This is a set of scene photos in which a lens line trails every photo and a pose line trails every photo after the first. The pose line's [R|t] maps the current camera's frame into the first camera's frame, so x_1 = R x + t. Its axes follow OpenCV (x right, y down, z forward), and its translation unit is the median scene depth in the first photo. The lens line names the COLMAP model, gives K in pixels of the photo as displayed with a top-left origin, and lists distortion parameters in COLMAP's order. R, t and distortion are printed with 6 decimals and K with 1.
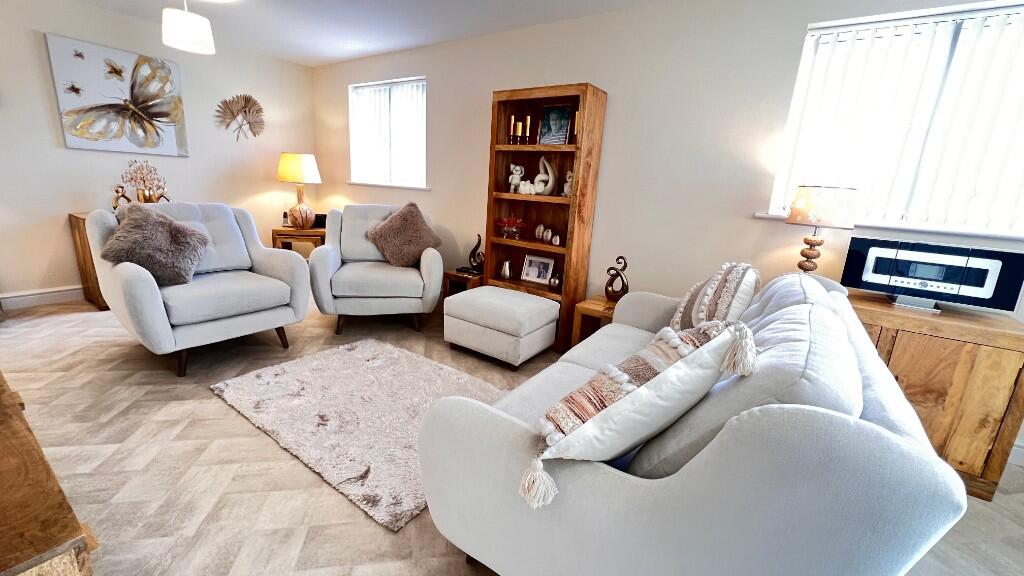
lens RADIAL K [[407.5, 0, 508.9], [0, 407.5, 284.6], [0, 0, 1]] dist [-0.000110, -0.000608]
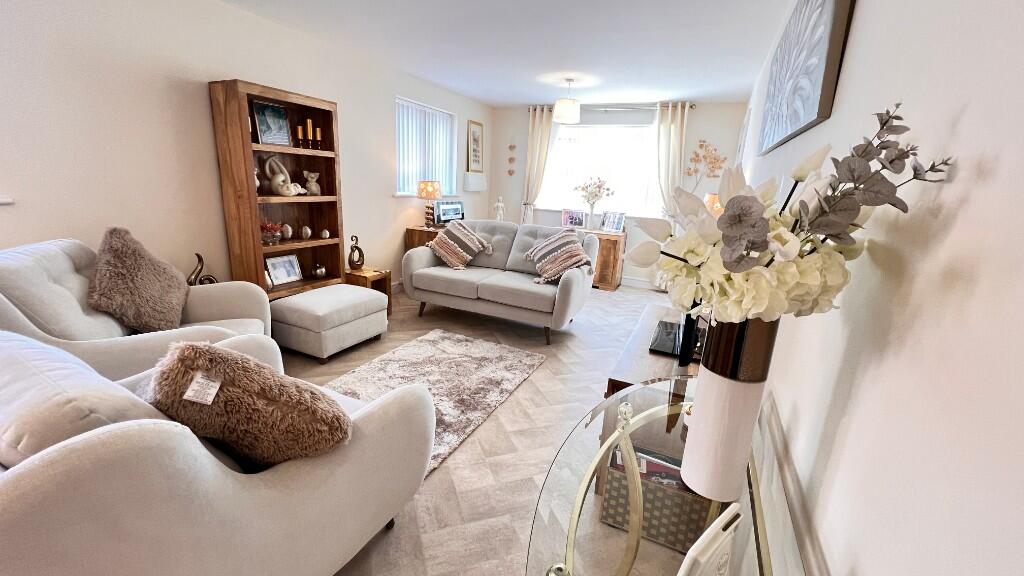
lens RADIAL K [[407.5, 0, 512.4], [0, 407.5, 282.6], [0, 0, 1]] dist [-0.000110, -0.000608]
pose [[-0.149841, -0.316122, 0.936811, -1.127025], [0.169346, 0.925301, 0.339324, -0.296107], [-0.974099, 0.209490, -0.085114, 0.645561]]
